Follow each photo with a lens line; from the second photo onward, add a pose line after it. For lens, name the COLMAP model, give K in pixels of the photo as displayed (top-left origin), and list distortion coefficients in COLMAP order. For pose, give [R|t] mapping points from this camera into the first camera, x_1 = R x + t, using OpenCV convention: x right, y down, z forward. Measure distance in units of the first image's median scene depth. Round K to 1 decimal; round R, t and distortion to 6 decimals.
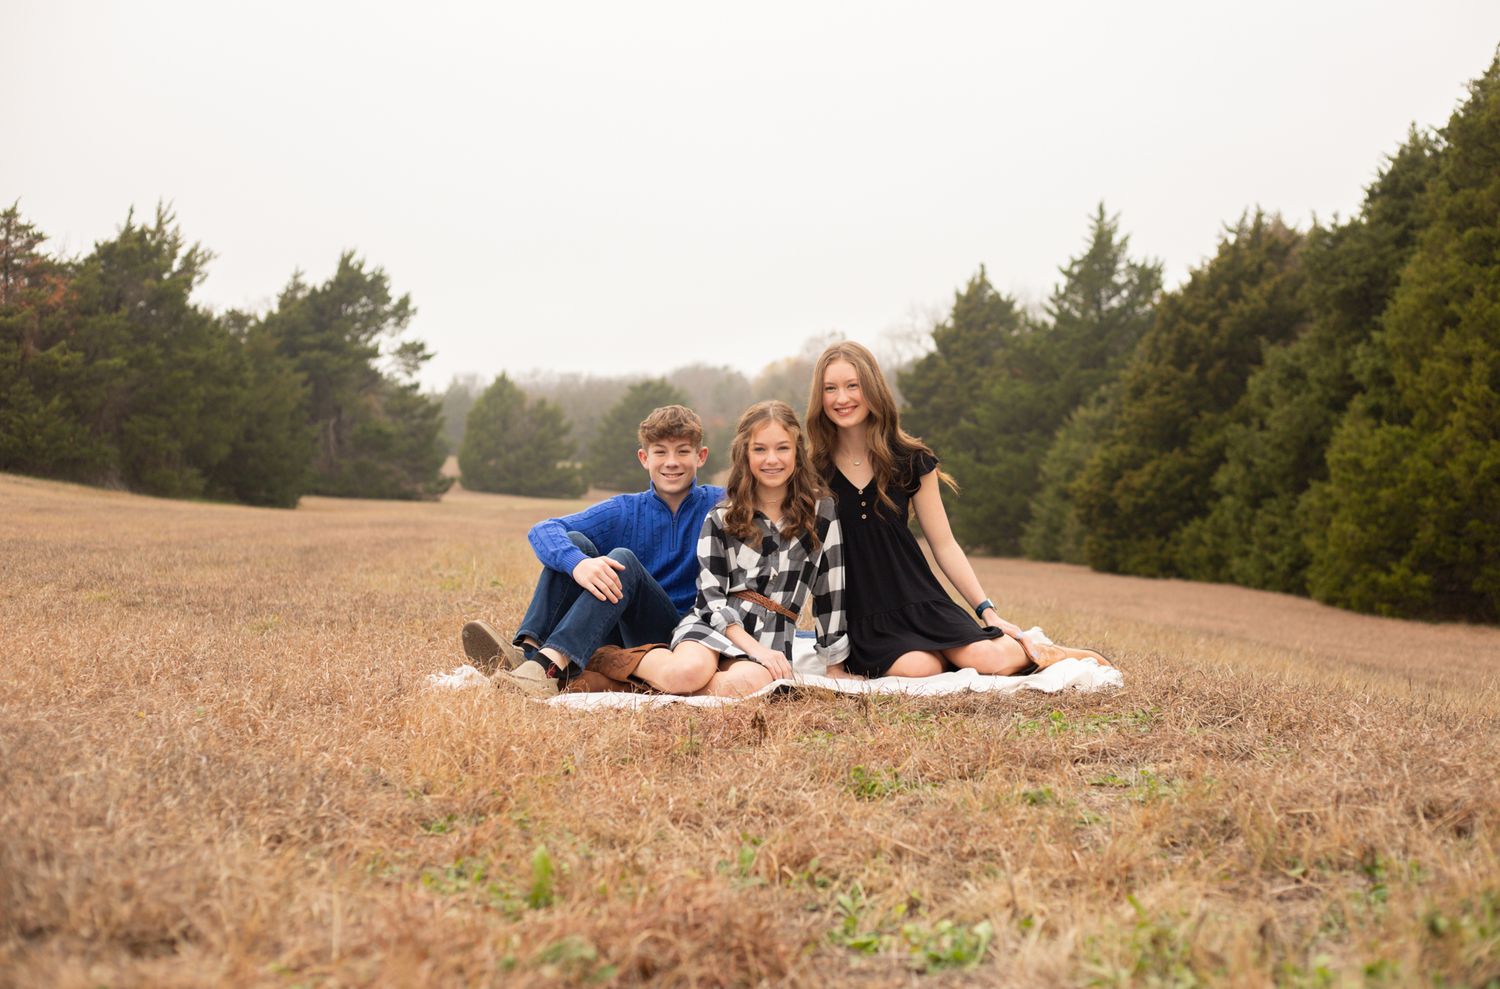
lens RADIAL K [[2197.6, 0, 787.3], [0, 2197.6, 470.1], [0, 0, 1]] dist [-0.105912, 0.027909]
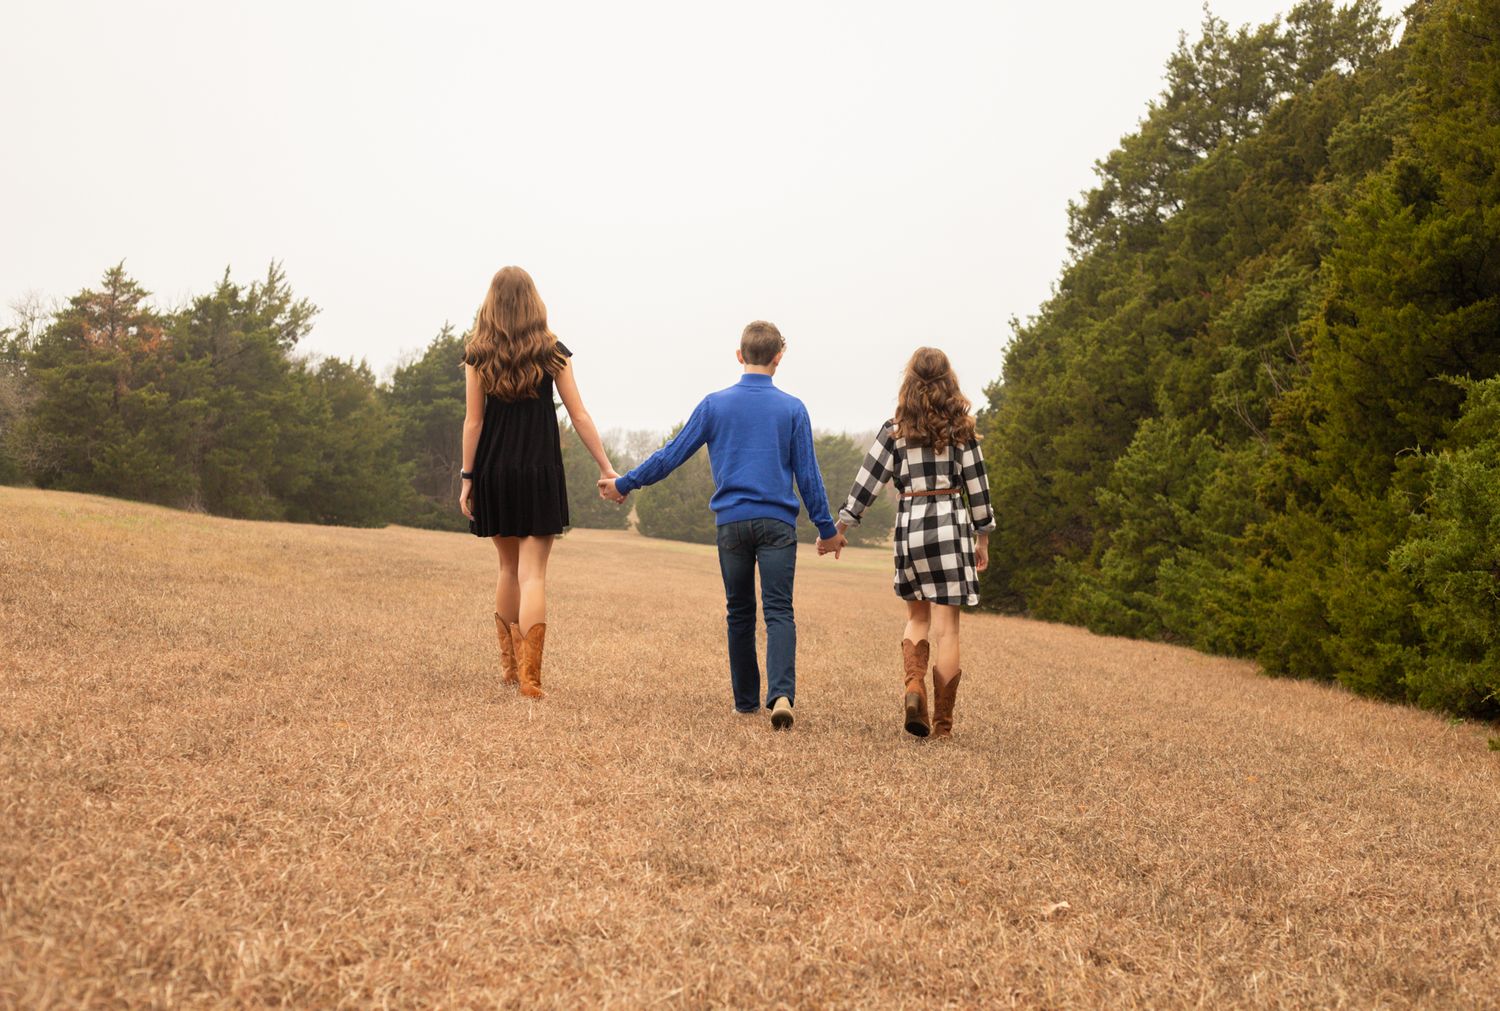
lens RADIAL K [[2131.4, 0, 808.4], [0, 2131.4, 514.8], [0, 0, 1]] dist [-0.092123, -0.063095]
pose [[0.996519, 0.021341, -0.080588, 0.092807], [-0.021694, 0.999759, -0.003507, 0.006533], [0.080494, 0.005243, 0.996741, -0.082777]]
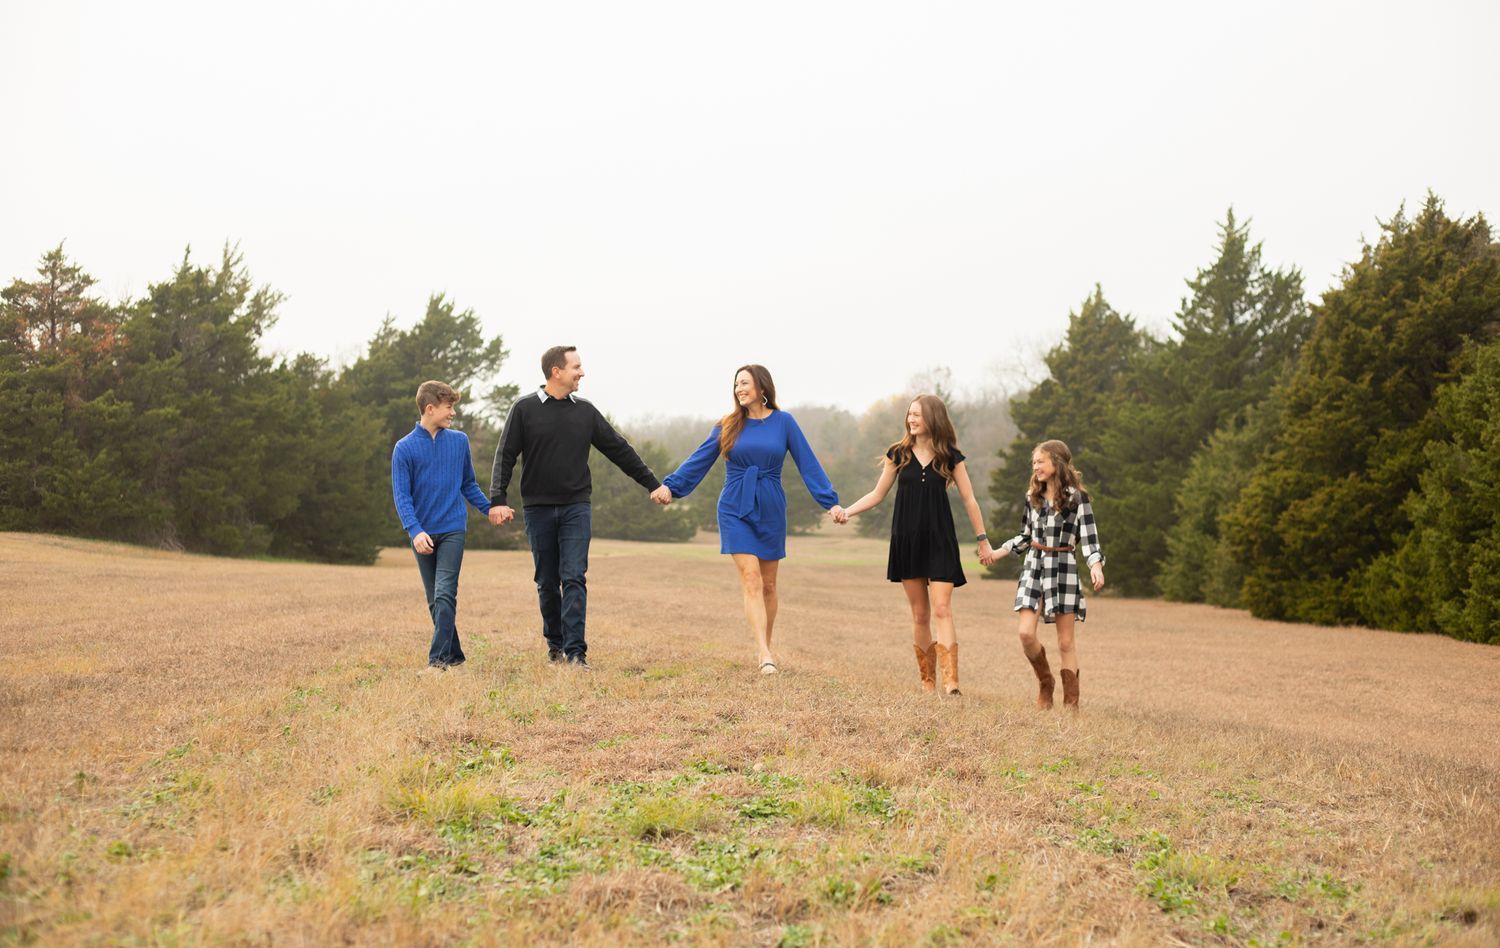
lens RADIAL K [[2198.8, 0, 751.7], [0, 2198.8, 440.6], [0, 0, 1]] dist [-0.086454, -0.000763]
pose [[0.997473, -0.028621, -0.065026, -0.000115], [0.026607, 0.999145, -0.031629, -0.000916], [0.065875, 0.029818, 0.997382, 0.075537]]
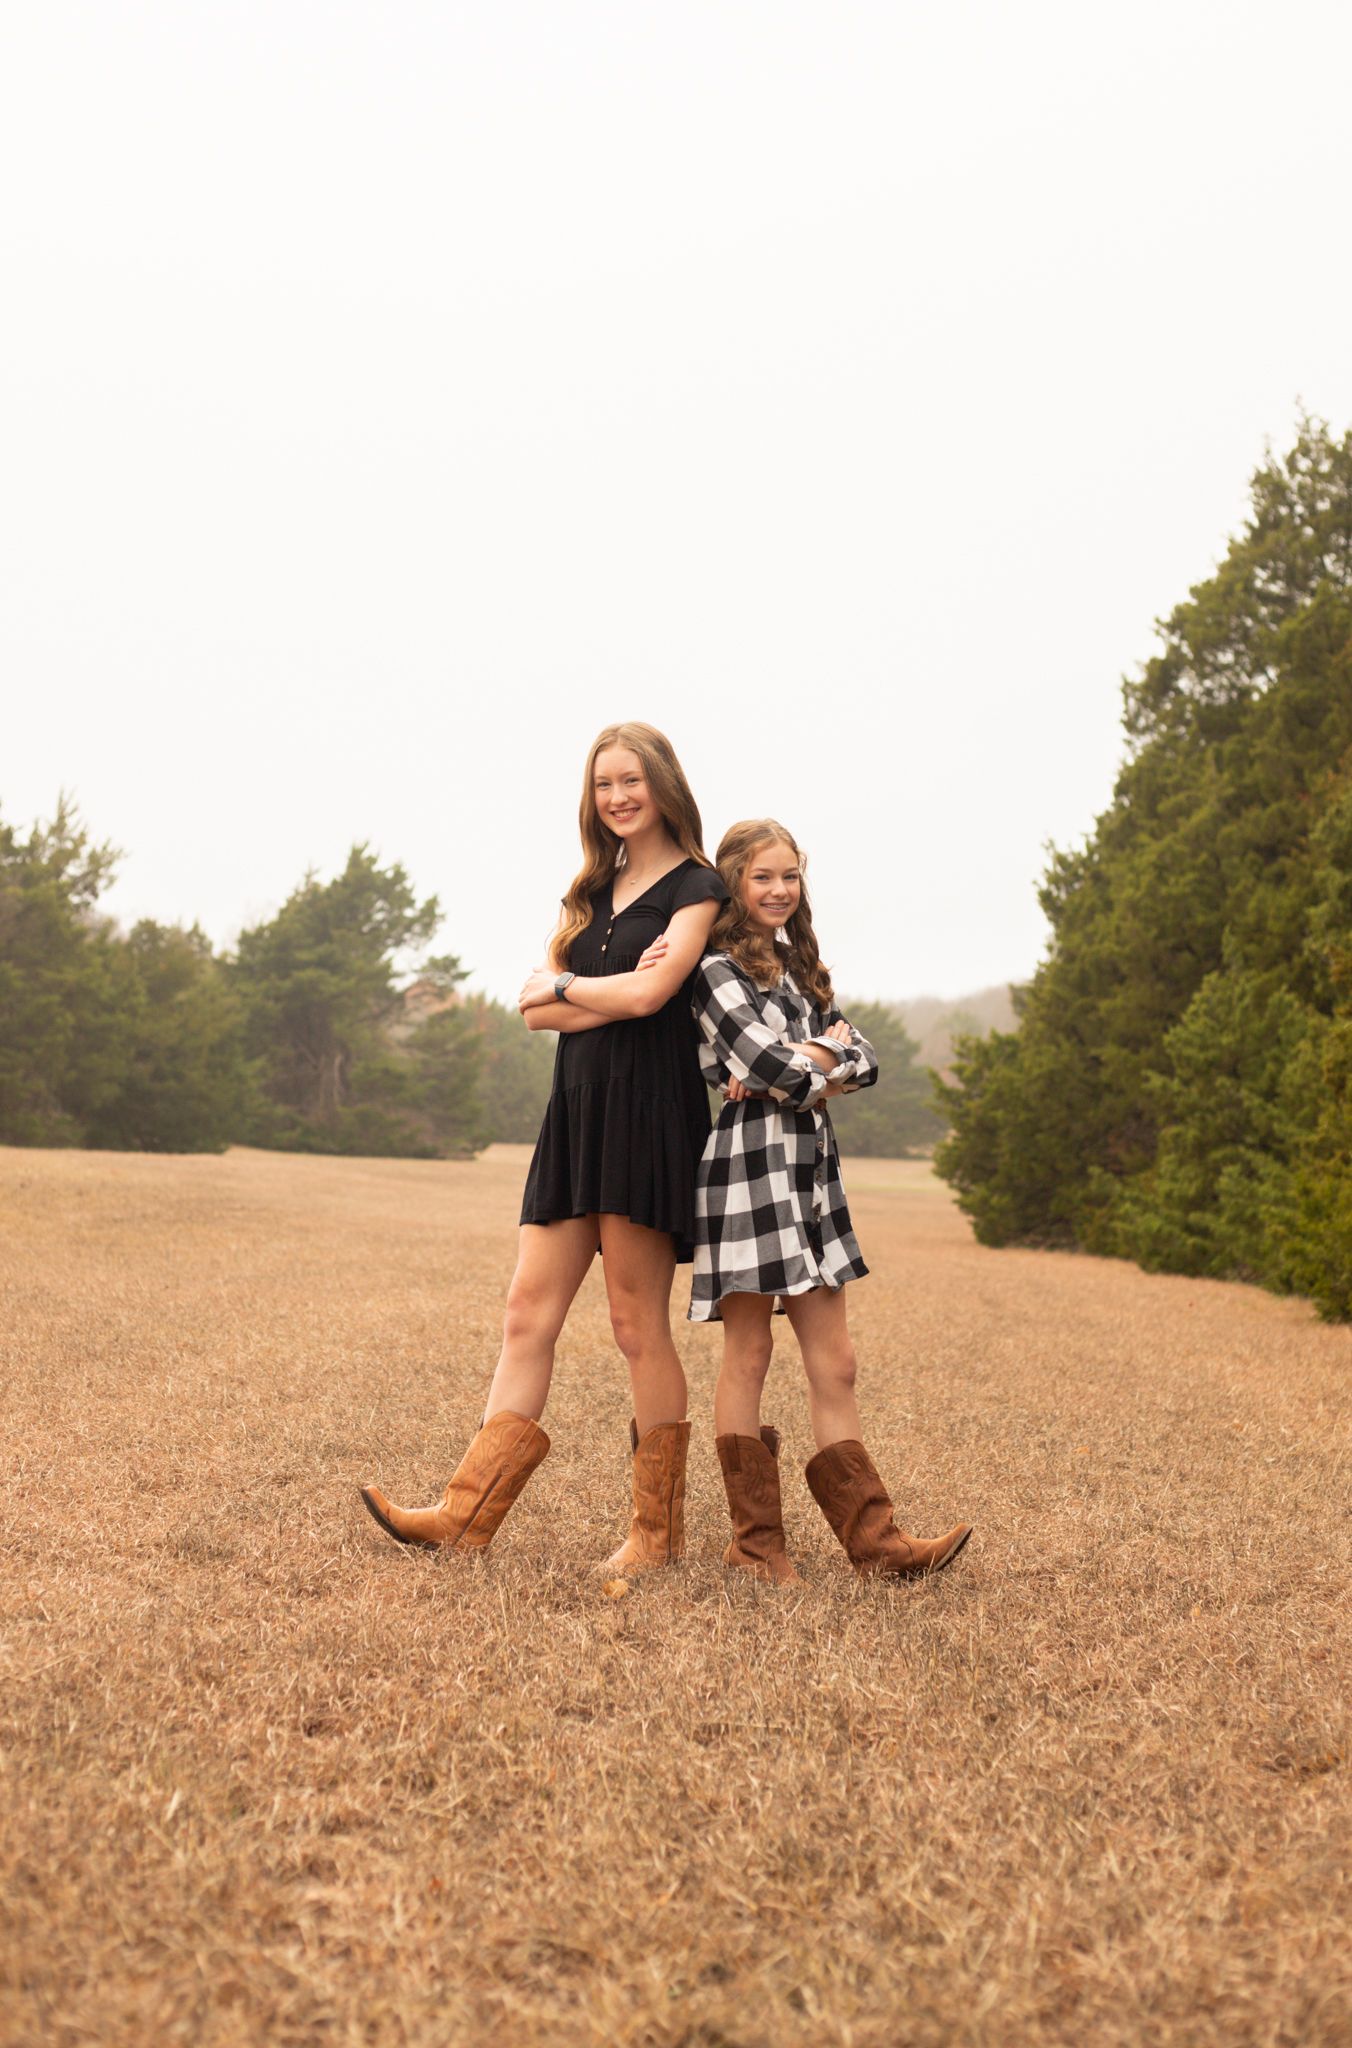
lens RADIAL K [[3000.4, 0, 675.5], [0, 3000.4, 970.5], [0, 0, 1]] dist [-0.105912, 0.027909]
pose [[0.991159, -0.015239, -0.131801, 0.101282], [0.008386, 0.998591, -0.052393, 0.006224], [0.132414, 0.050824, 0.989891, -0.090509]]
